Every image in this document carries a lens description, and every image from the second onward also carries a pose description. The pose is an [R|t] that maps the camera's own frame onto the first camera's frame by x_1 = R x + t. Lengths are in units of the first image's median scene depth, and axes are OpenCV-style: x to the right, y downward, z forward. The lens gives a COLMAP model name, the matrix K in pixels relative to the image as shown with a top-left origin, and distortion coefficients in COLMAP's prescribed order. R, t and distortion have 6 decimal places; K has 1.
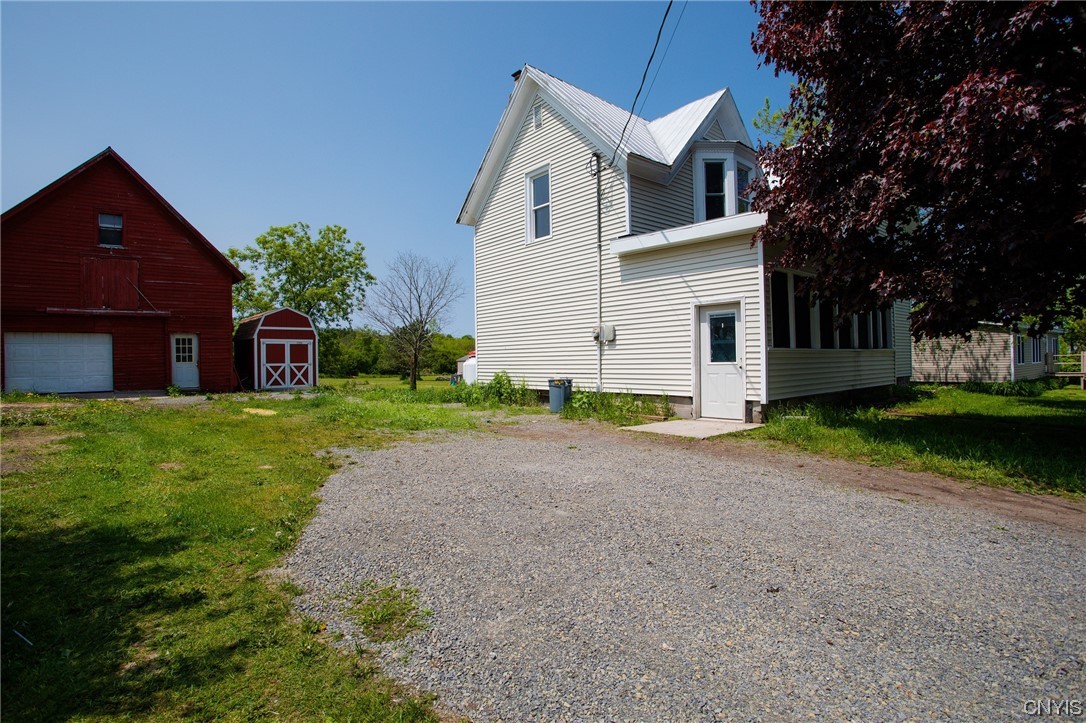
lens RADIAL K [[533.8, 0, 546.0], [0, 533.8, 355.8], [0, 0, 1]] dist [-0.035732, 0.002156]
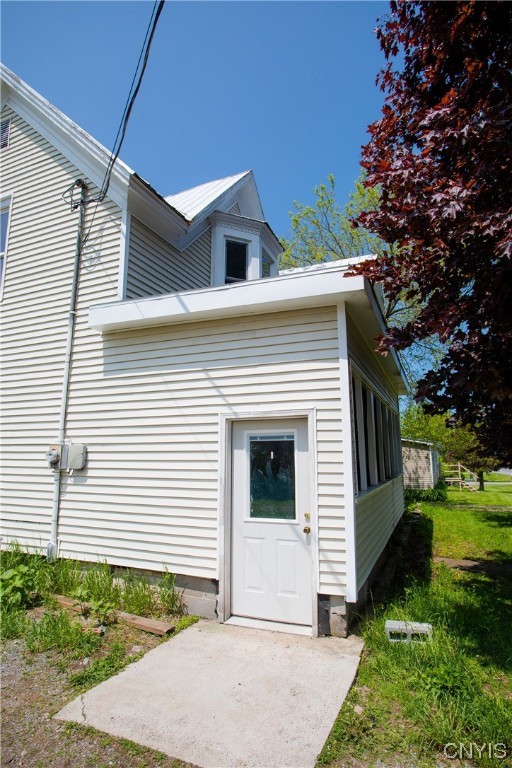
lens RADIAL K [[434.3, 0, 251.9], [0, 434.3, 369.9], [0, 0, 1]] dist [-0.047863, 0.000682]
pose [[0.894259, 0.098784, 0.436511, 0.075678], [-0.012113, 0.980322, -0.197034, -0.046389], [-0.447385, 0.170912, 0.877859, 0.480095]]
